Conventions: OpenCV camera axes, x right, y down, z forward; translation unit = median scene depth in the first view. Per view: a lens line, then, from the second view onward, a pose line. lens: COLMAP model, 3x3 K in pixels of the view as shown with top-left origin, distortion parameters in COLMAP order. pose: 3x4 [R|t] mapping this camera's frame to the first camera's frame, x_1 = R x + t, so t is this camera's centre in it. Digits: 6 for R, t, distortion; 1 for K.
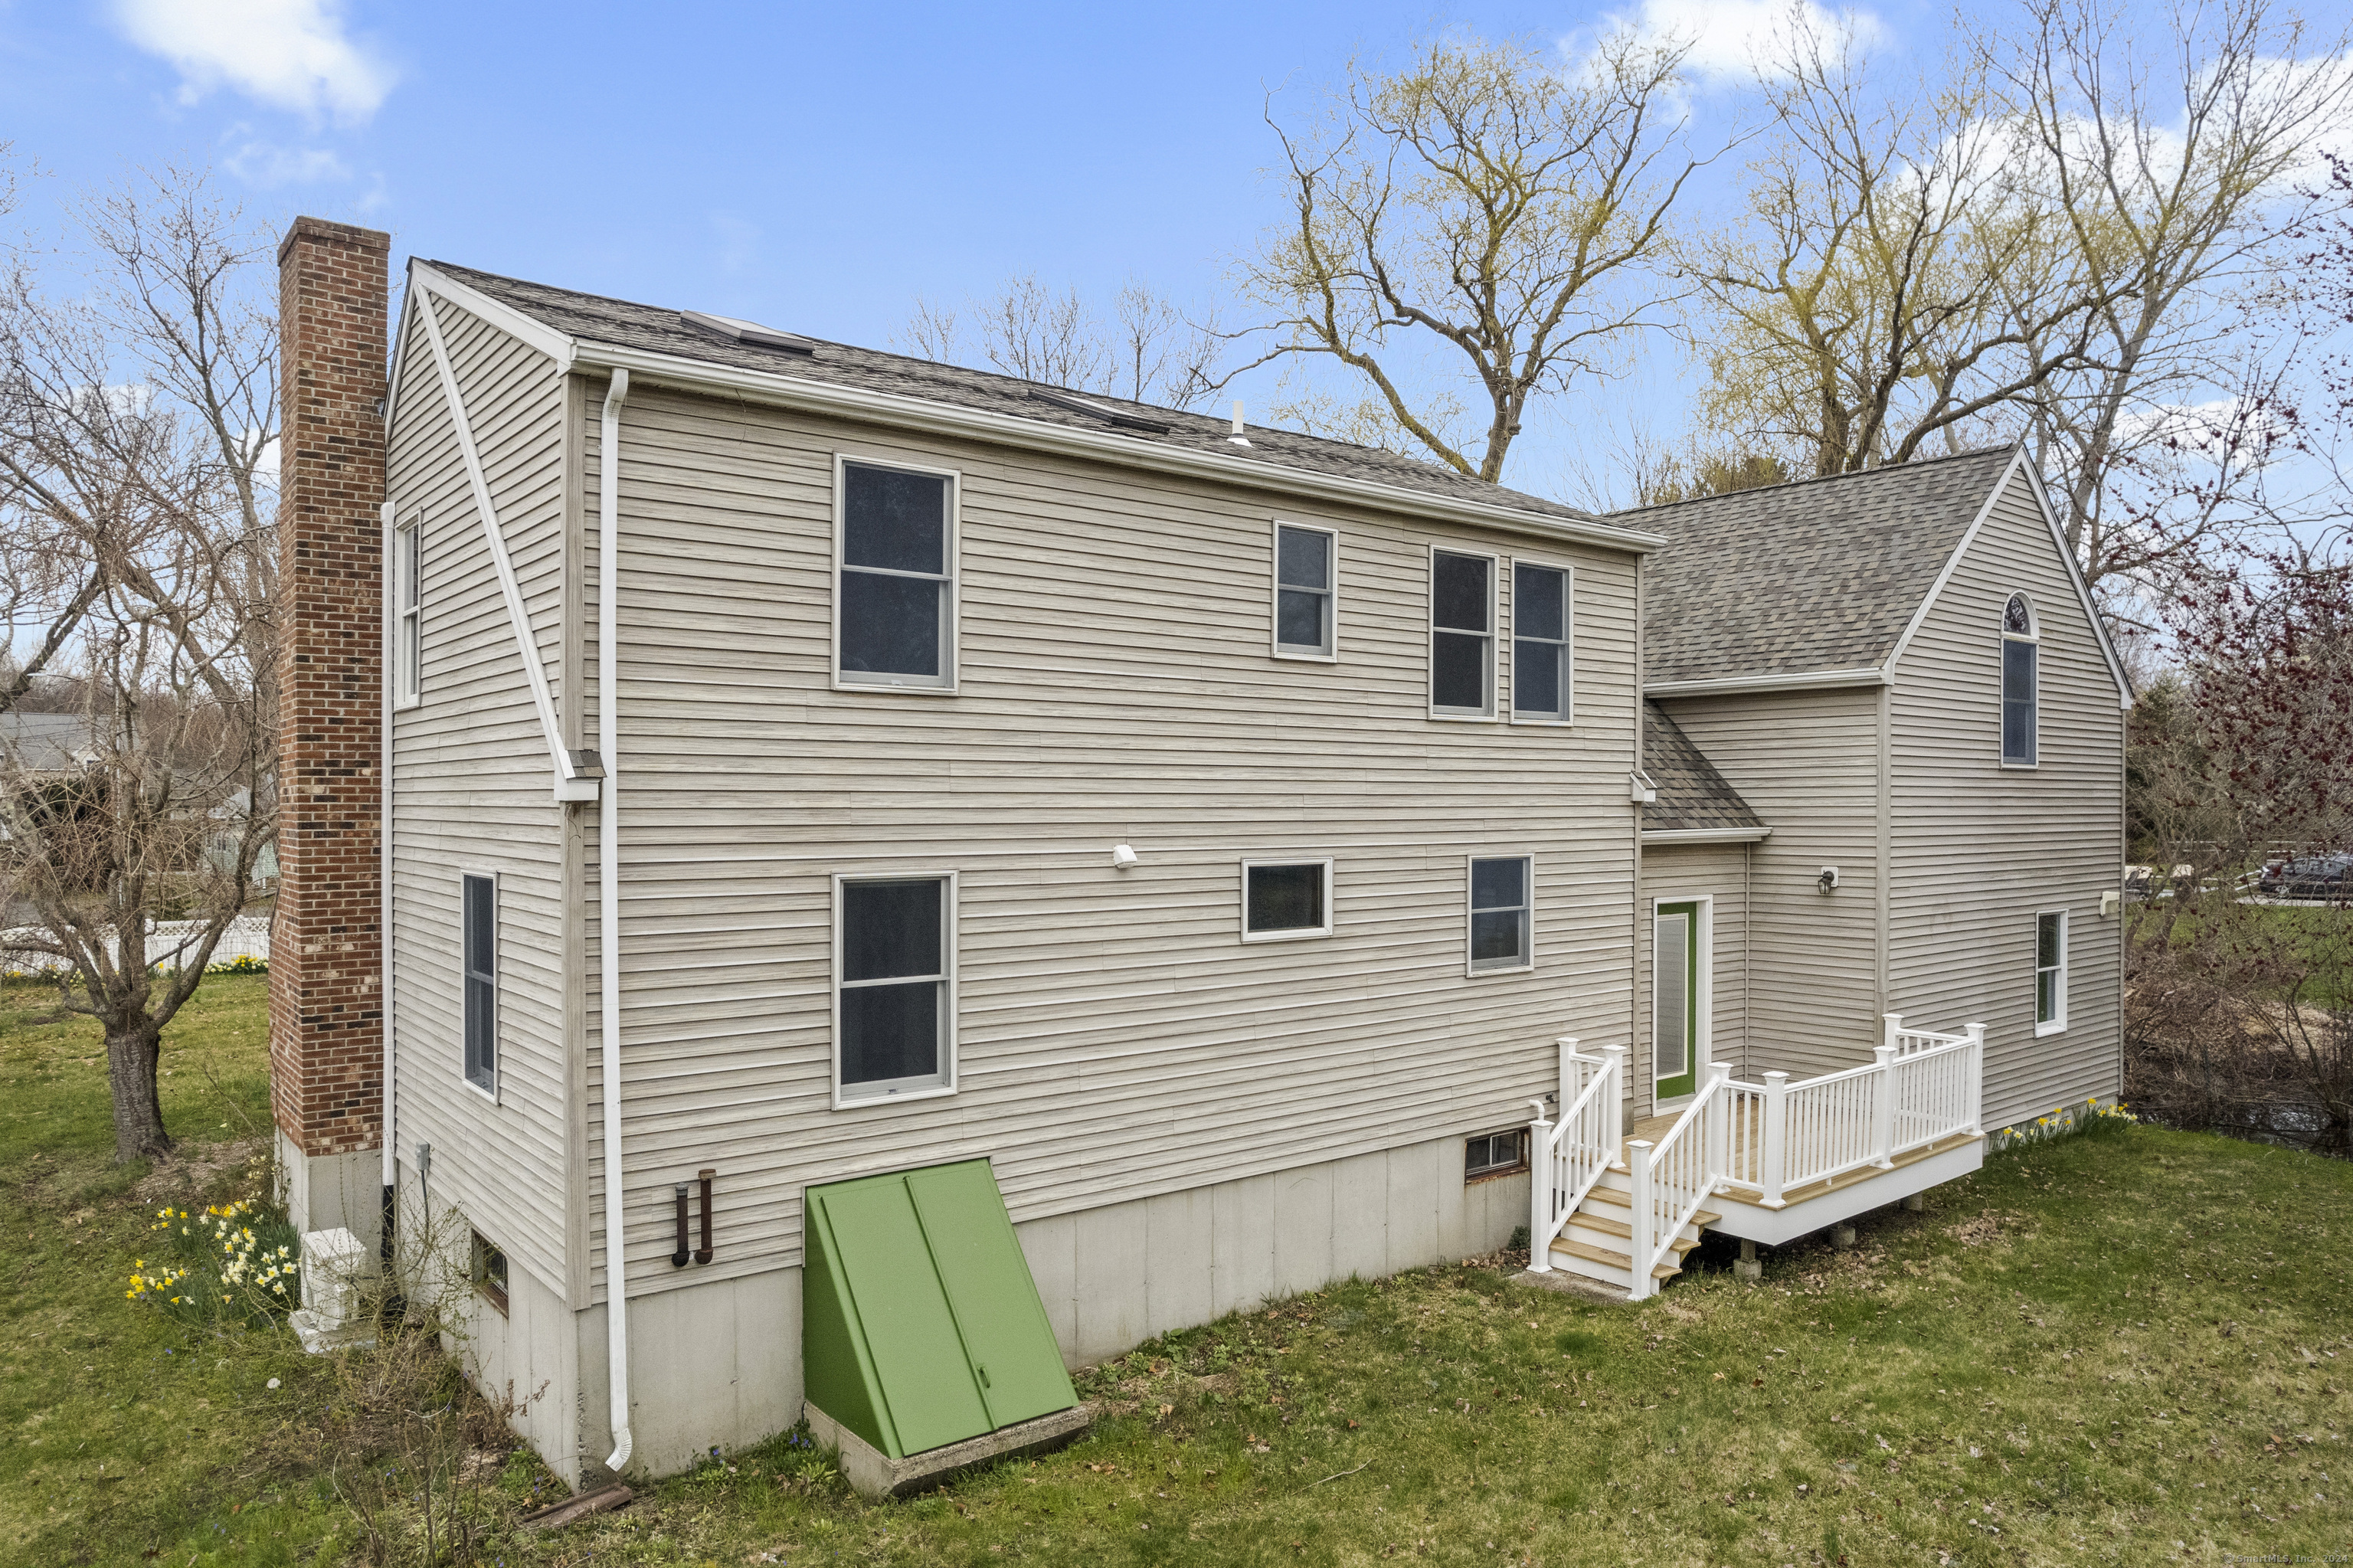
lens RADIAL K [[1639.0, 0, 1277.8], [0, 1639.0, 792.8], [0, 0, 1]] dist [-0.100739, 0.114445]
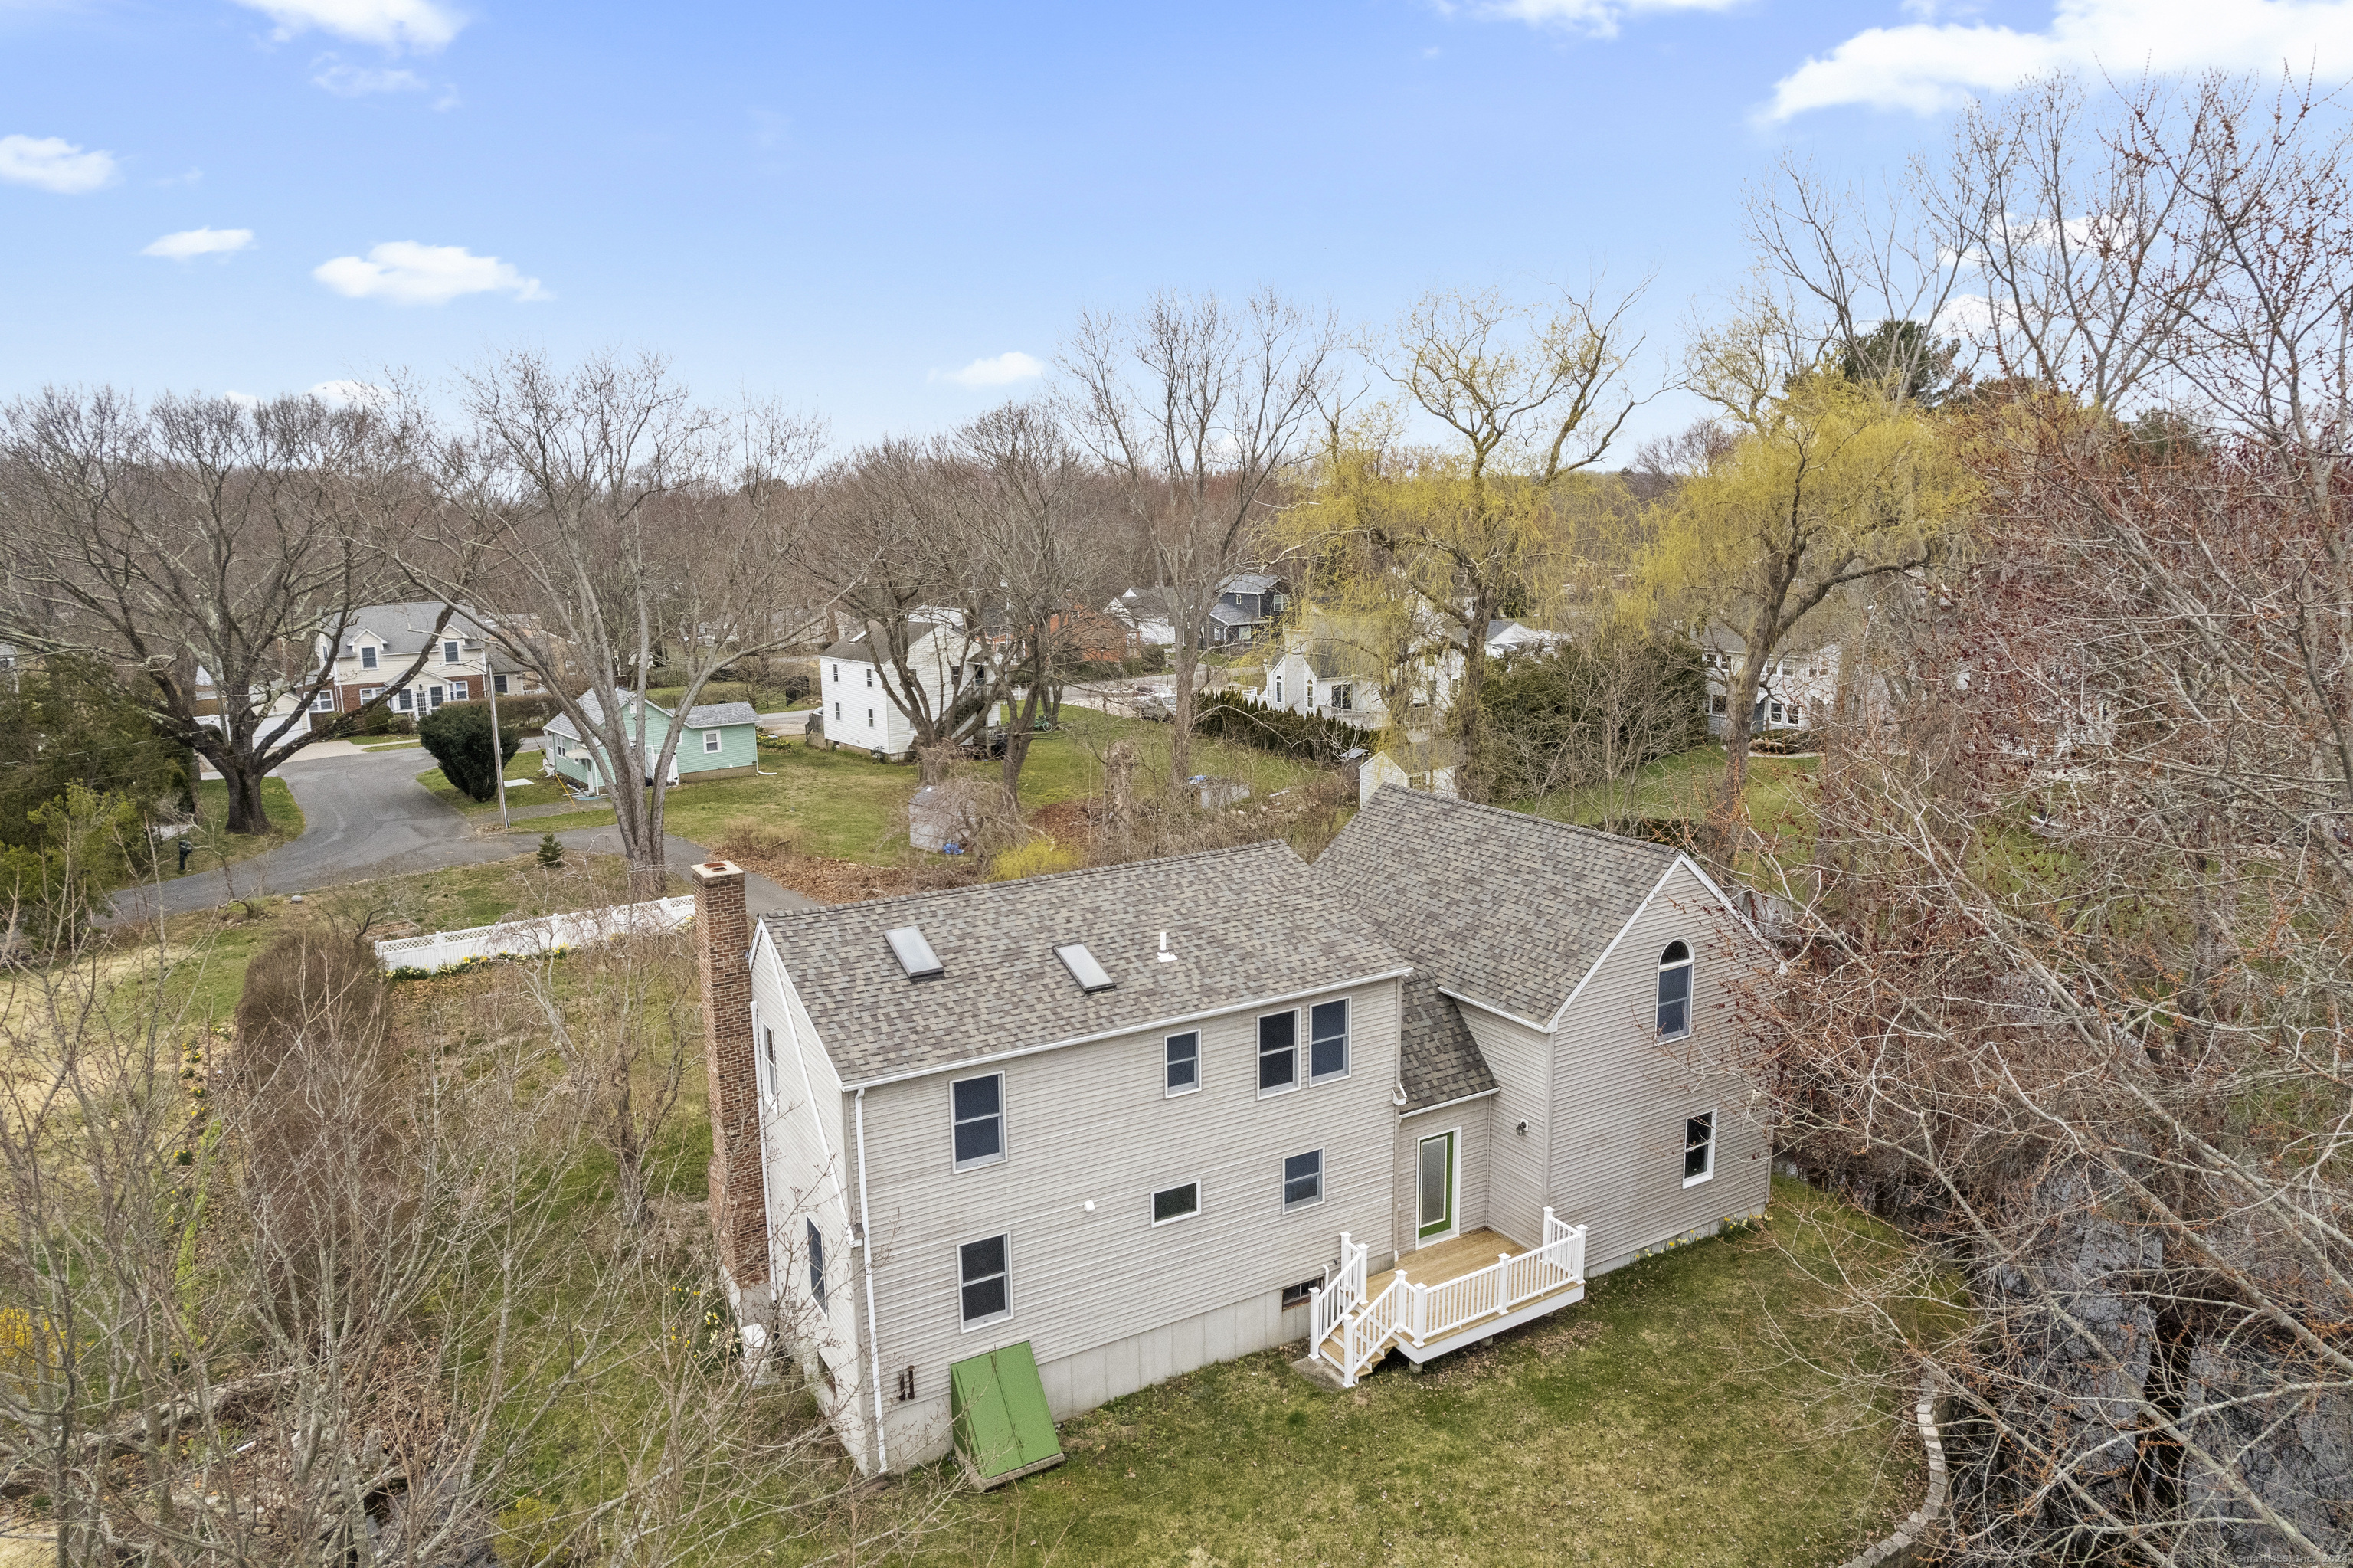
lens RADIAL K [[1639.0, 0, 1277.8], [0, 1639.0, 792.8], [0, 0, 1]] dist [-0.100739, 0.114445]
pose [[0.991219, 0.022497, -0.130305, 0.396221], [0.001630, 0.983268, 0.182160, -0.833860], [0.132223, -0.180772, 0.974597, -0.926472]]
